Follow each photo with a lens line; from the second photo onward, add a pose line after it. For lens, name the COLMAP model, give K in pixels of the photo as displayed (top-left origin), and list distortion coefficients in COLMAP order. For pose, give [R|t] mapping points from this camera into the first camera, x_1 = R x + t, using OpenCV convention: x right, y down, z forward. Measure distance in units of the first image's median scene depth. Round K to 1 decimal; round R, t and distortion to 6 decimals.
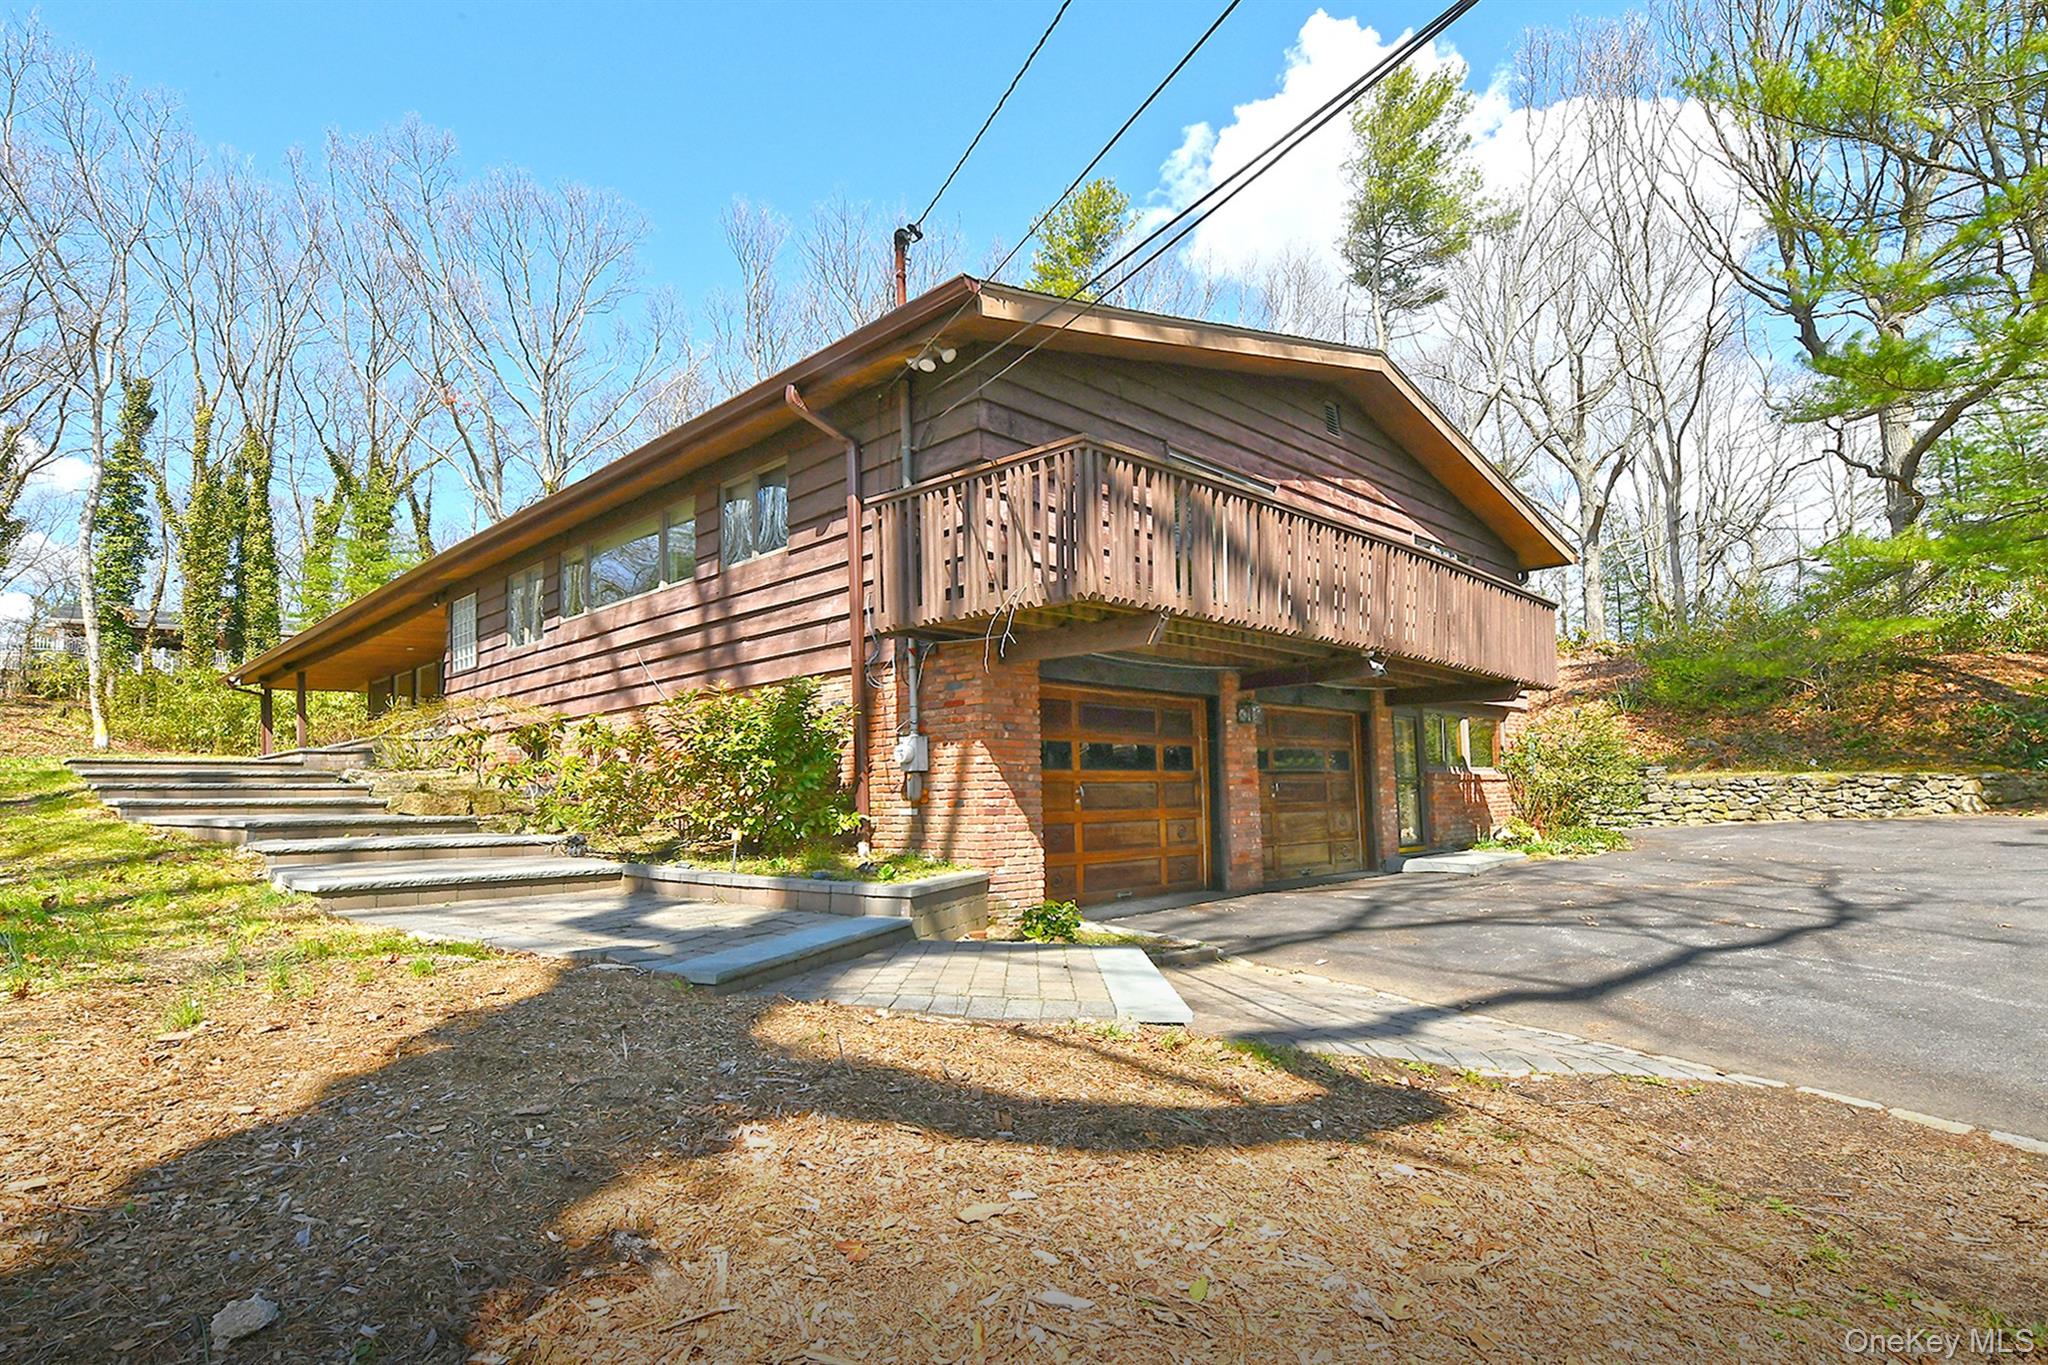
lens RADIAL K [[940.9, 0, 1020.0], [0, 940.9, 748.2], [0, 0, 1]] dist [-0.008978, -0.000658]
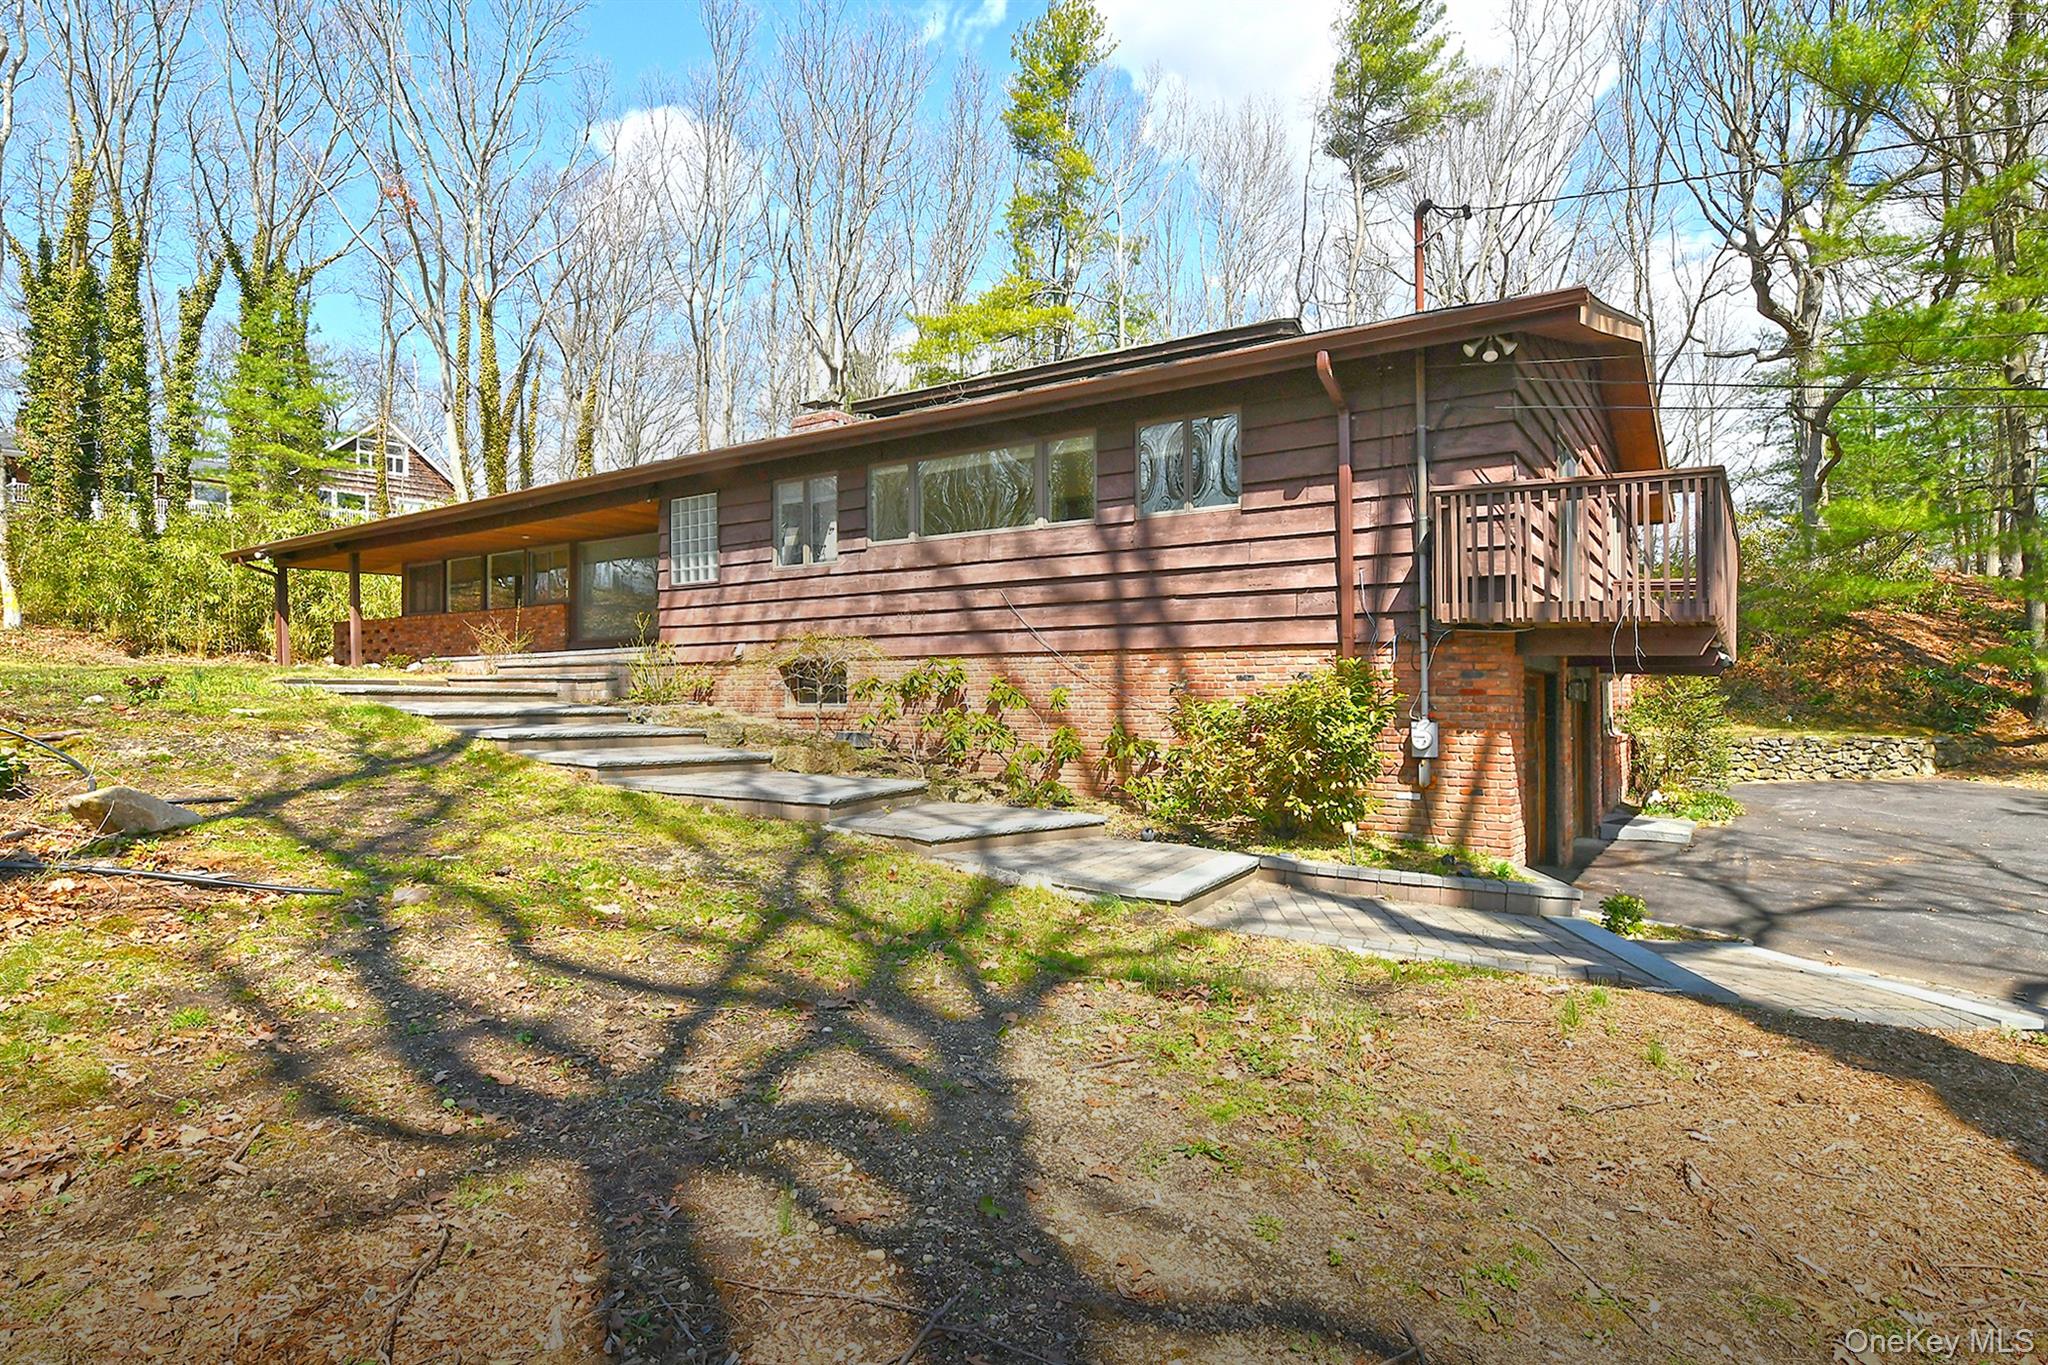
lens RADIAL K [[1115.8, 0, 1024.0], [0, 1115.8, 682.5], [0, 0, 1]] dist [-0.016463, 0.000723]
pose [[0.978736, 0.048386, 0.199333, -0.636693], [-0.056571, 0.997765, 0.035571, -0.059771], [-0.197166, -0.046091, 0.979286, -0.059065]]
